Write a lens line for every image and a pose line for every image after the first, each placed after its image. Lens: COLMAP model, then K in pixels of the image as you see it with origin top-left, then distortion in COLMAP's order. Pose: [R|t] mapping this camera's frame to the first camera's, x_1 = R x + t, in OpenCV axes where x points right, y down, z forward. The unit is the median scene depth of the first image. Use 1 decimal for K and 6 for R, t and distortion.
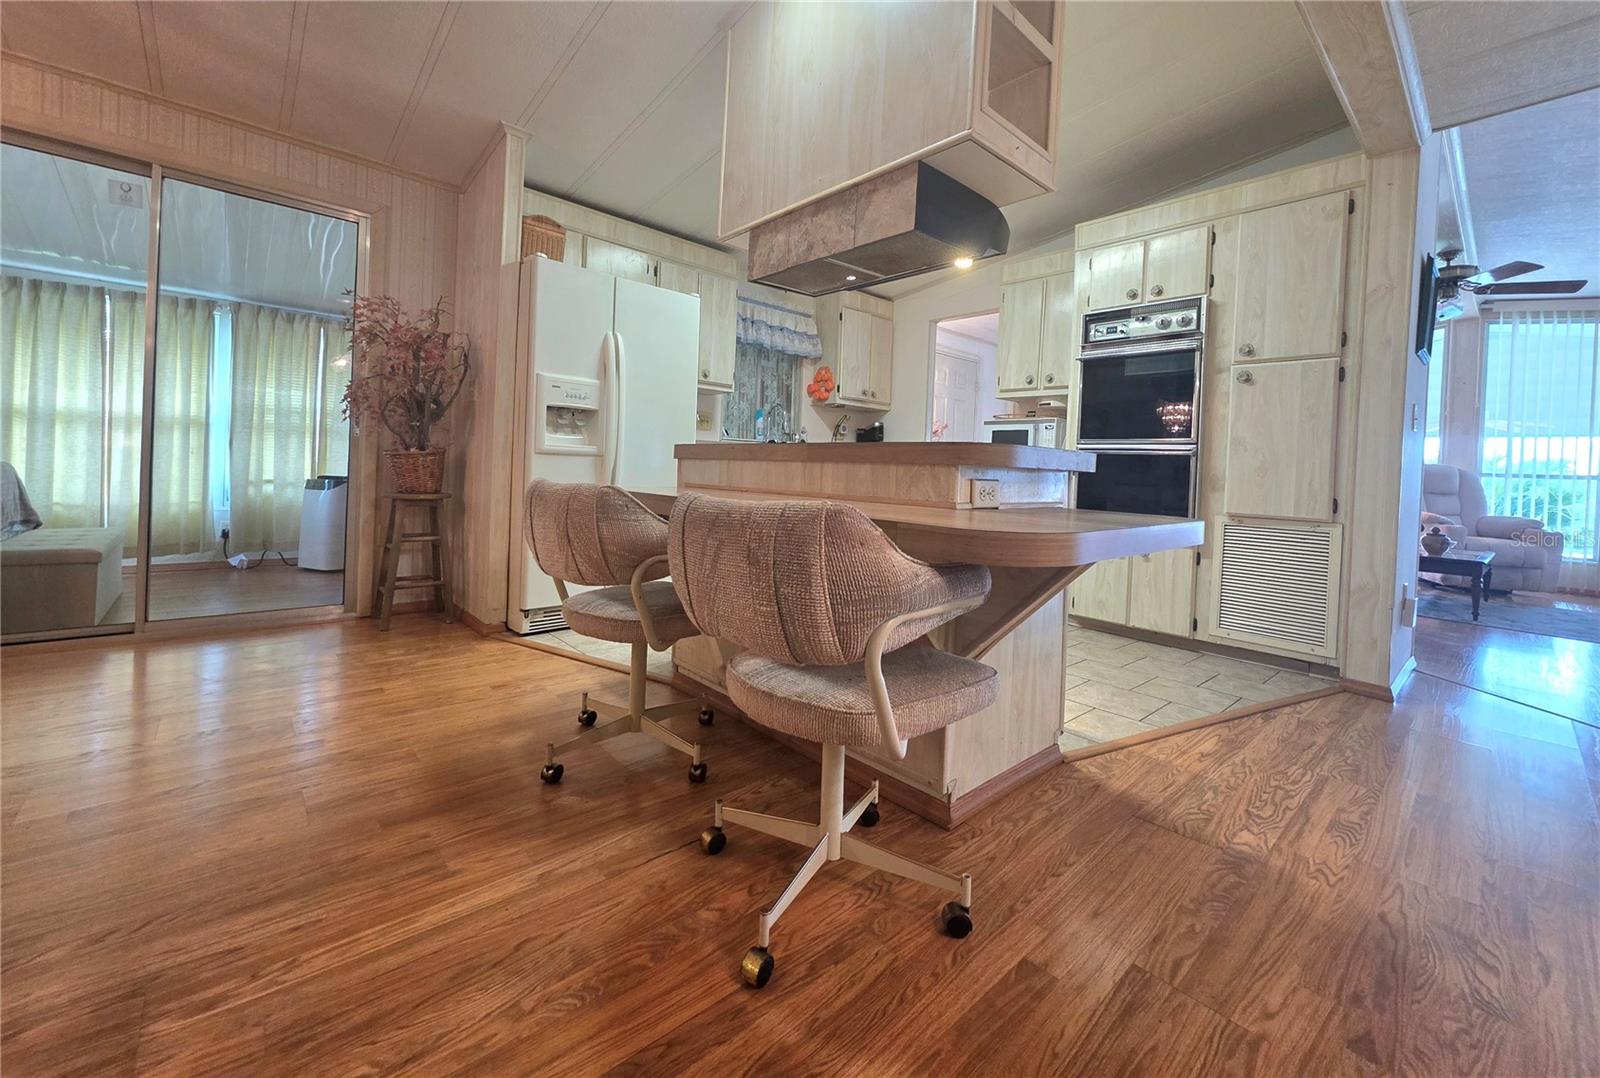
lens RADIAL K [[638.3, 0, 801.0], [0, 638.3, 472.1], [0, 0, 1]] dist [0.002635, 0.000470]
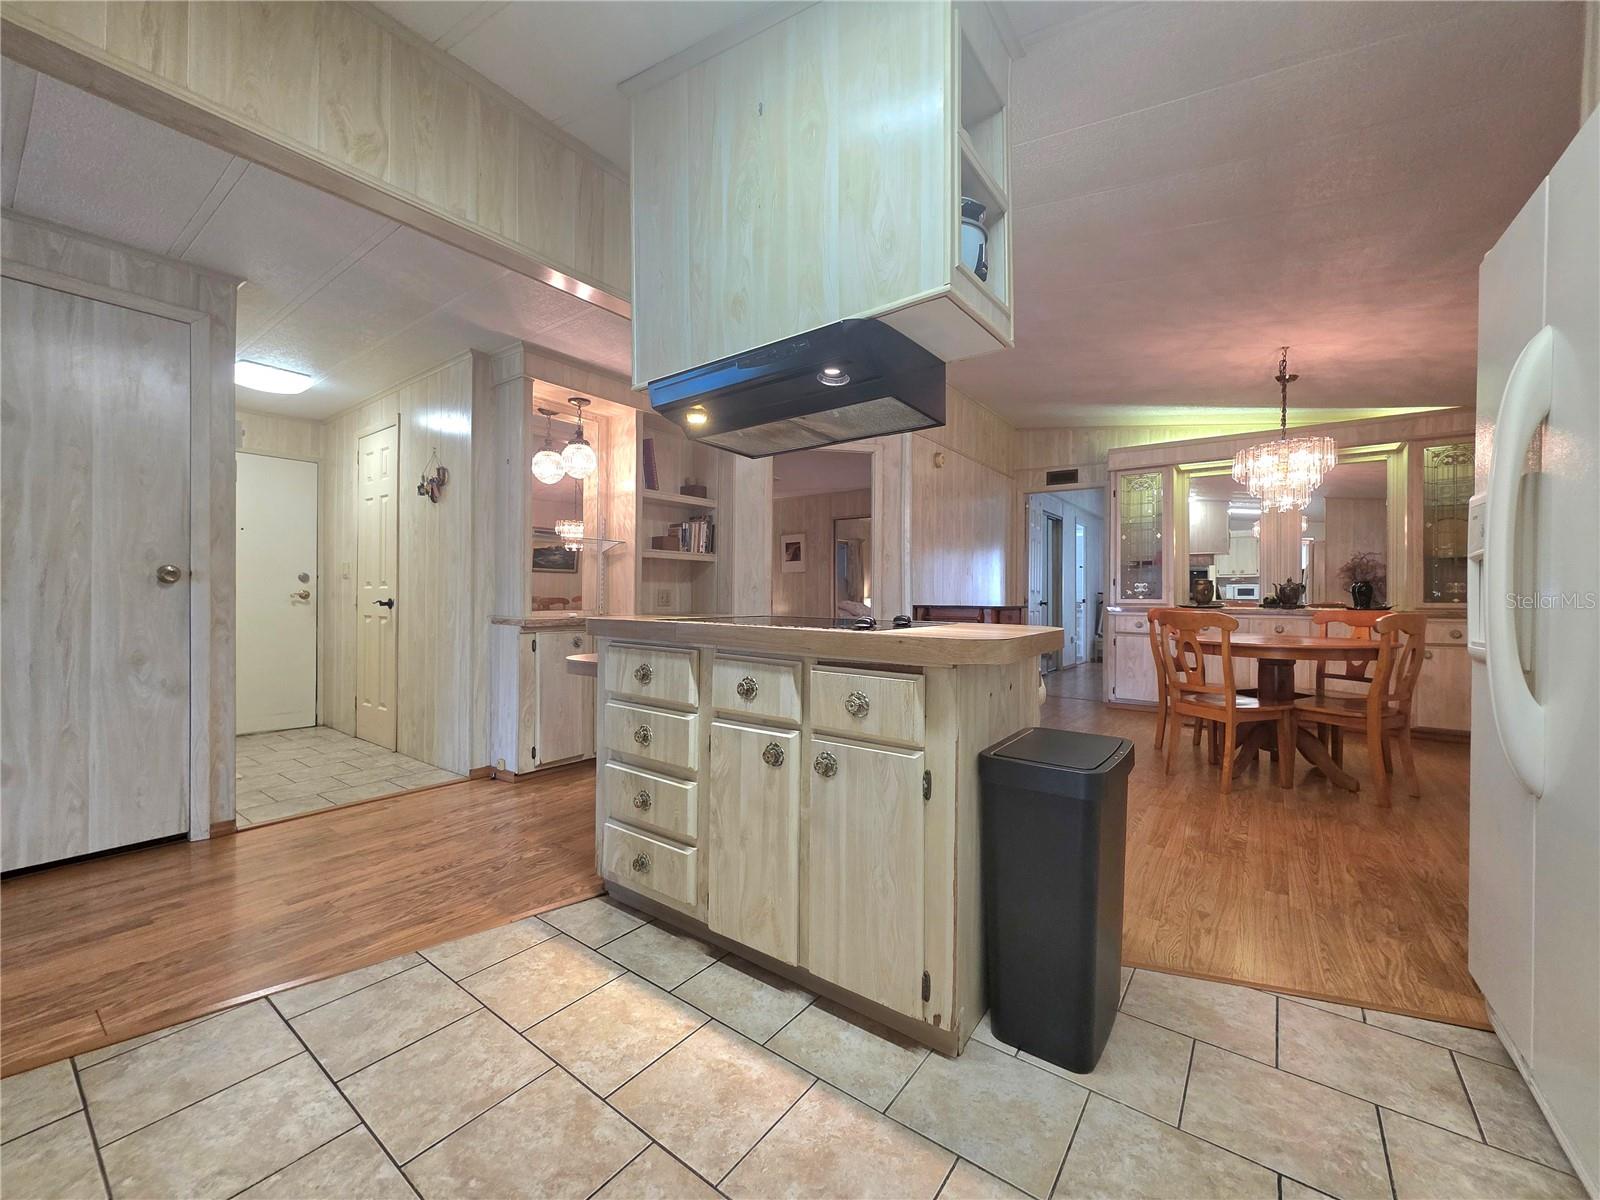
lens RADIAL K [[639.3, 0, 802.5], [0, 639.3, 592.6], [0, 0, 1]] dist [0.001838, 0.000346]
pose [[-0.978093, -0.047679, -0.202635, 0.181364], [-0.047414, 0.998856, -0.006161, -0.048730], [0.202697, 0.003582, -0.979235, 1.264315]]
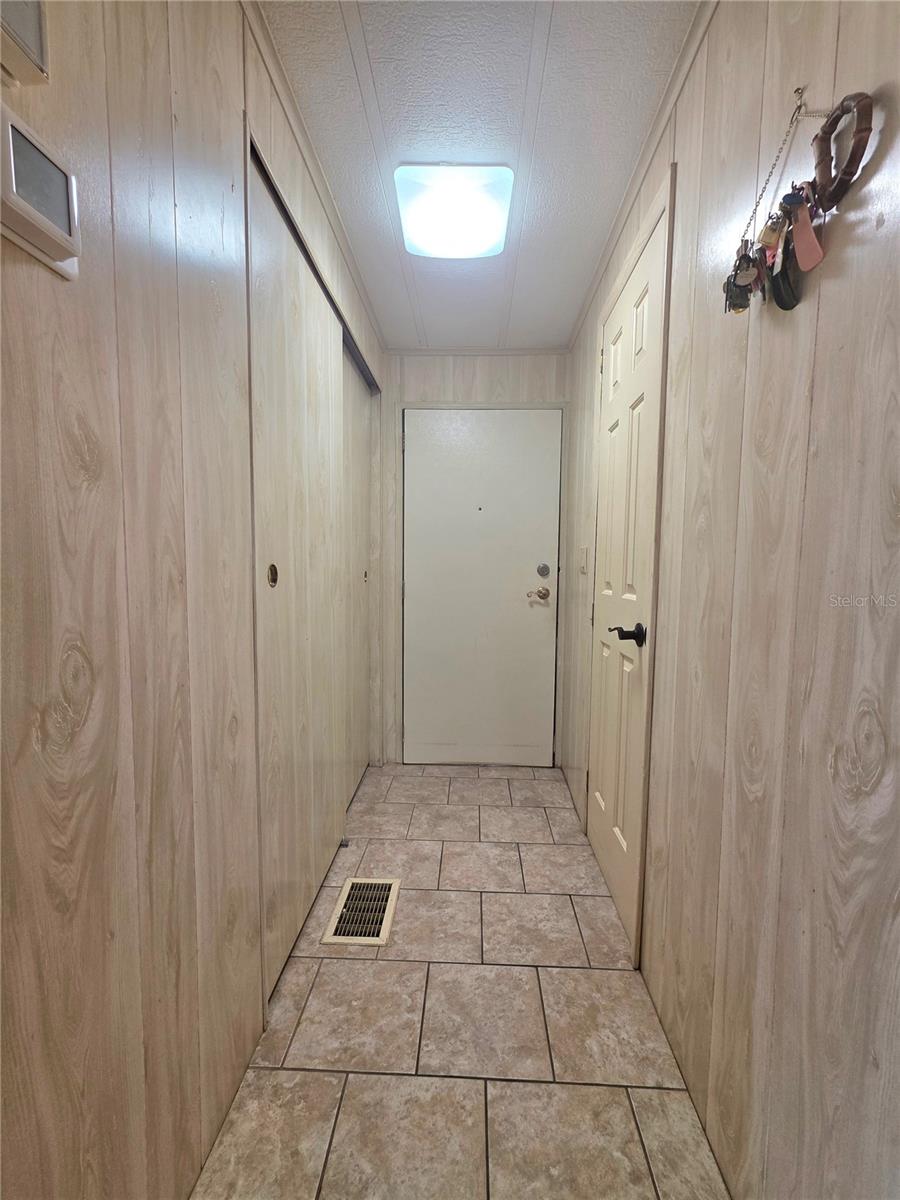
lens RADIAL K [[477.9, 0, 453.9], [0, 477.9, 603.9], [0, 0, 1]] dist [0.001472, 0.000396]
pose [[-0.716248, -0.101927, 0.690362, 0.545646], [-0.034662, 0.993251, 0.110686, -0.065619], [-0.696985, 0.055349, -0.714947, 0.285848]]
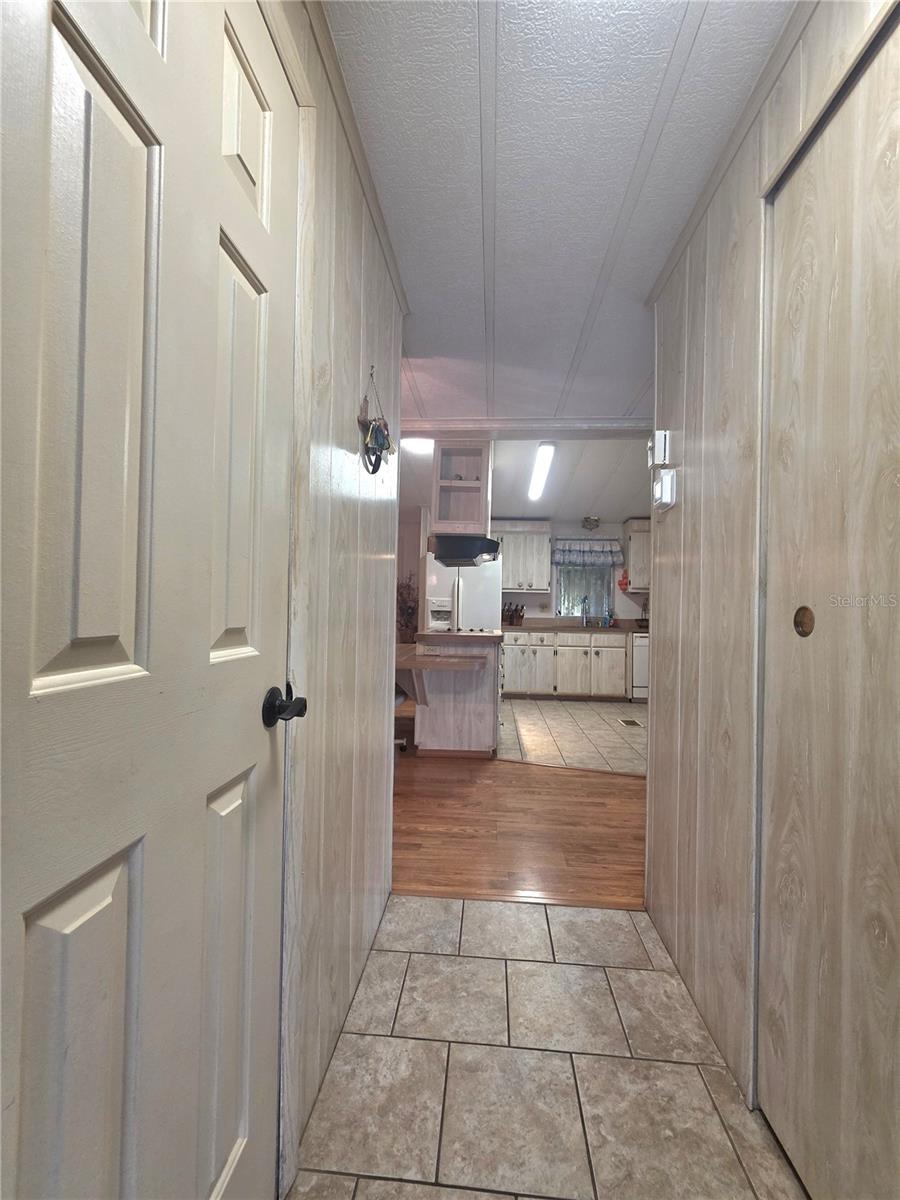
lens RADIAL K [[479.5, 0, 452.9], [0, 479.5, 602.0], [0, 0, 1]] dist [0.001838, 0.000346]
pose [[0.690032, -0.039632, -0.722693, 0.976479], [0.005649, 0.998764, -0.049378, -0.039848], [0.723756, 0.029990, 0.689404, -0.244736]]
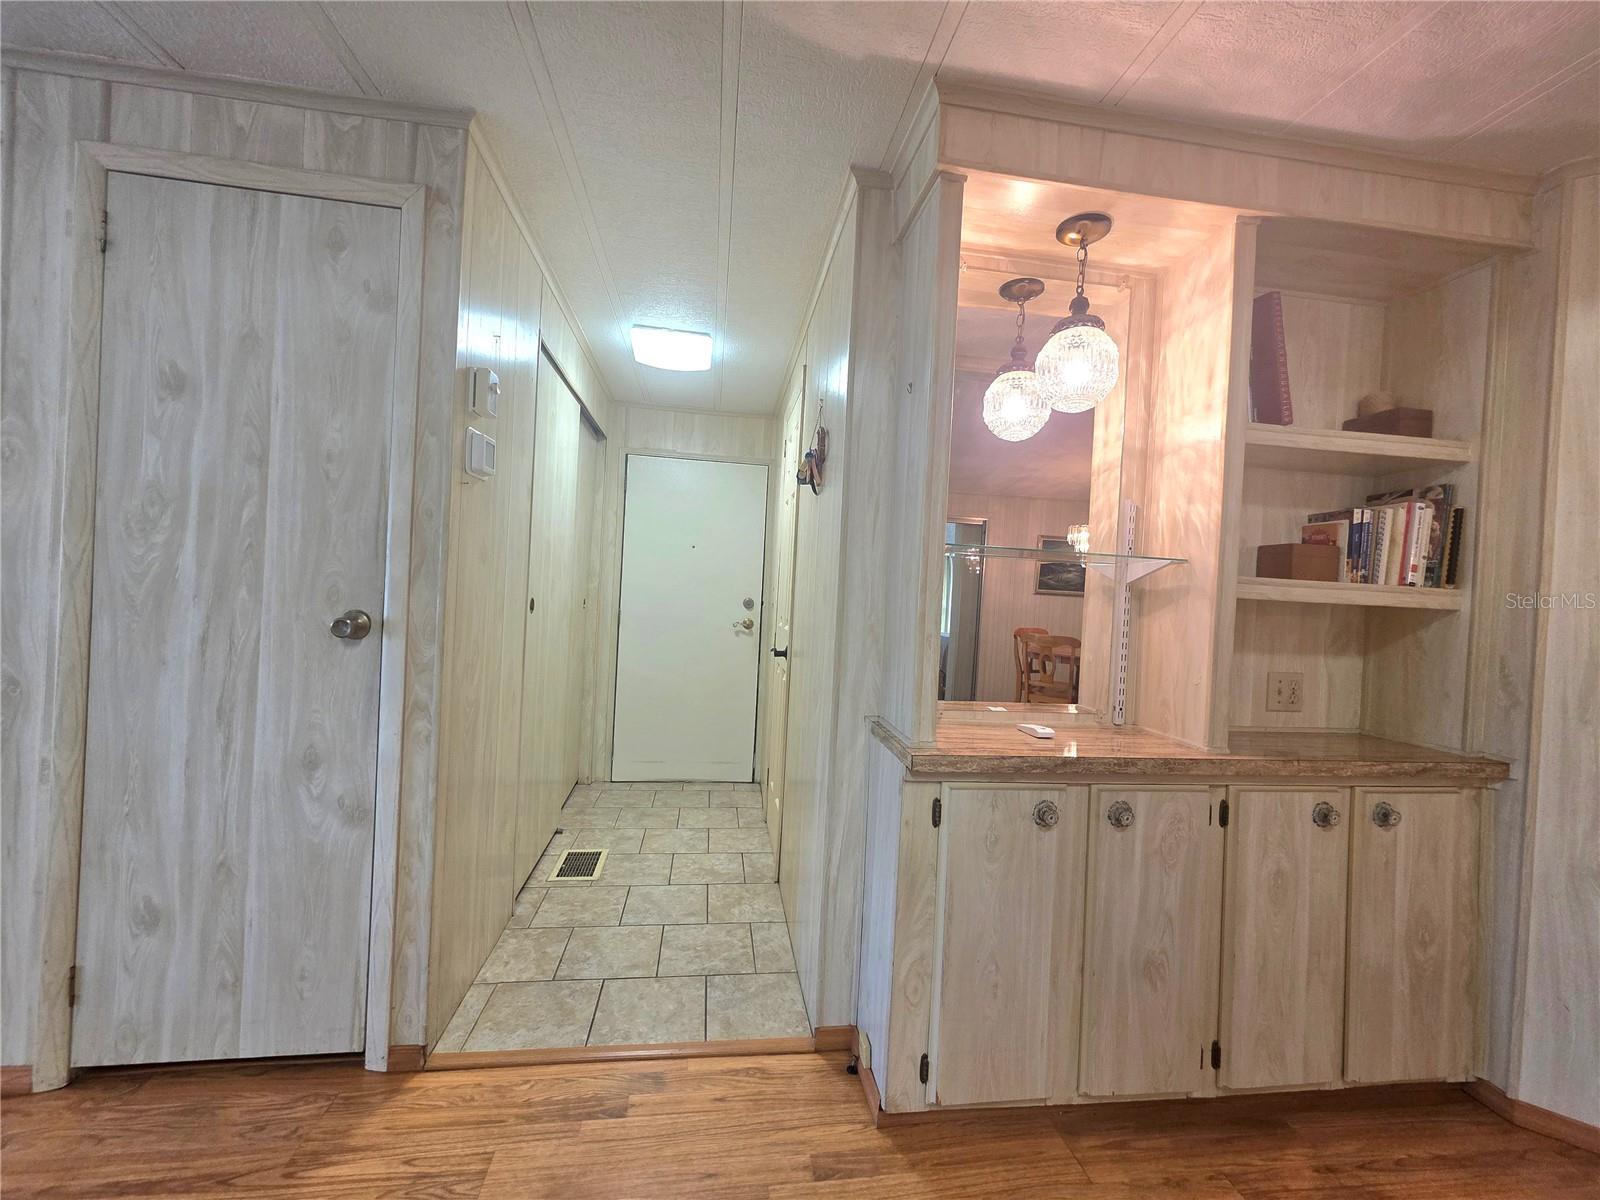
lens RADIAL K [[637.2, 0, 802.3], [0, 637.2, 594.2], [0, 0, 1]] dist [0.001472, 0.000396]
pose [[-0.829213, -0.085408, 0.552368, 0.244238], [-0.080778, 0.996193, 0.032770, -0.103794], [-0.553064, -0.017446, -0.832956, 0.557514]]
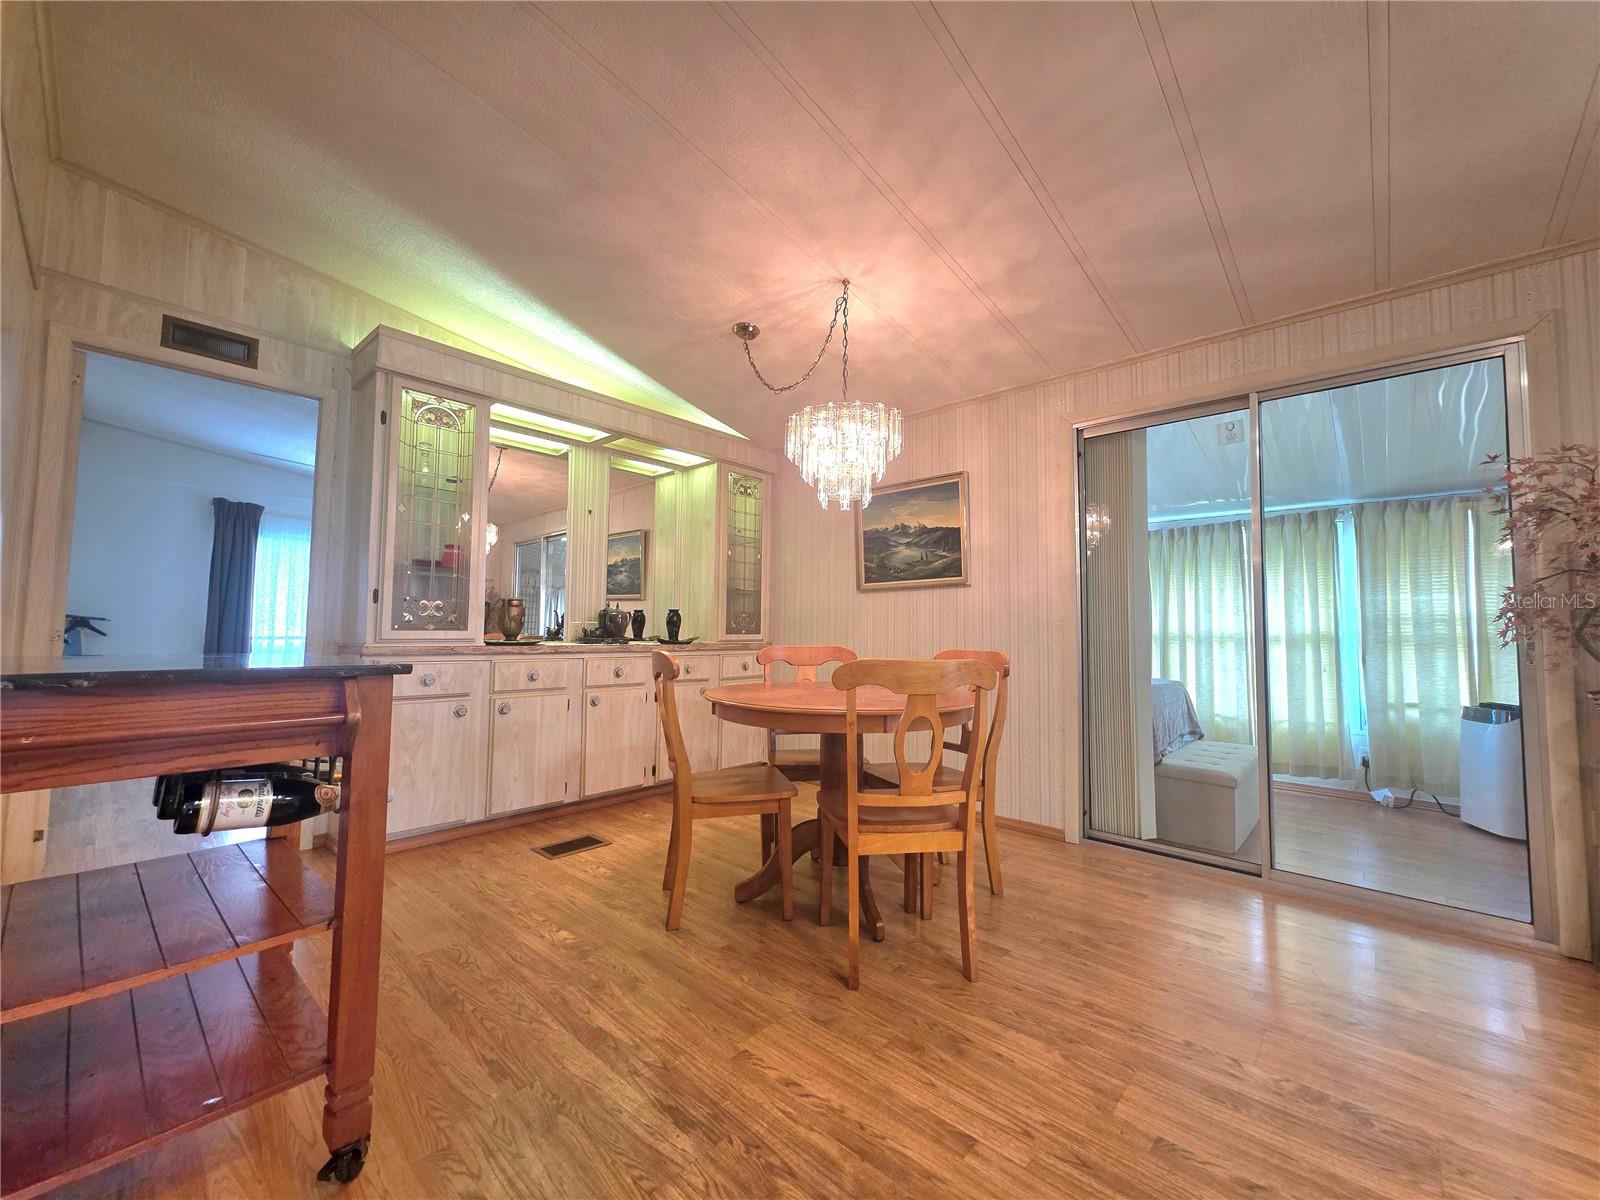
lens RADIAL K [[637.2, 0, 802.3], [0, 637.2, 594.2], [0, 0, 1]] dist [0.001472, 0.000396]
pose [[0.100636, -0.097421, -0.990142, -0.111153], [-0.013678, 0.994965, -0.099286, -0.053924], [0.994829, 0.023535, 0.098797, 0.184288]]
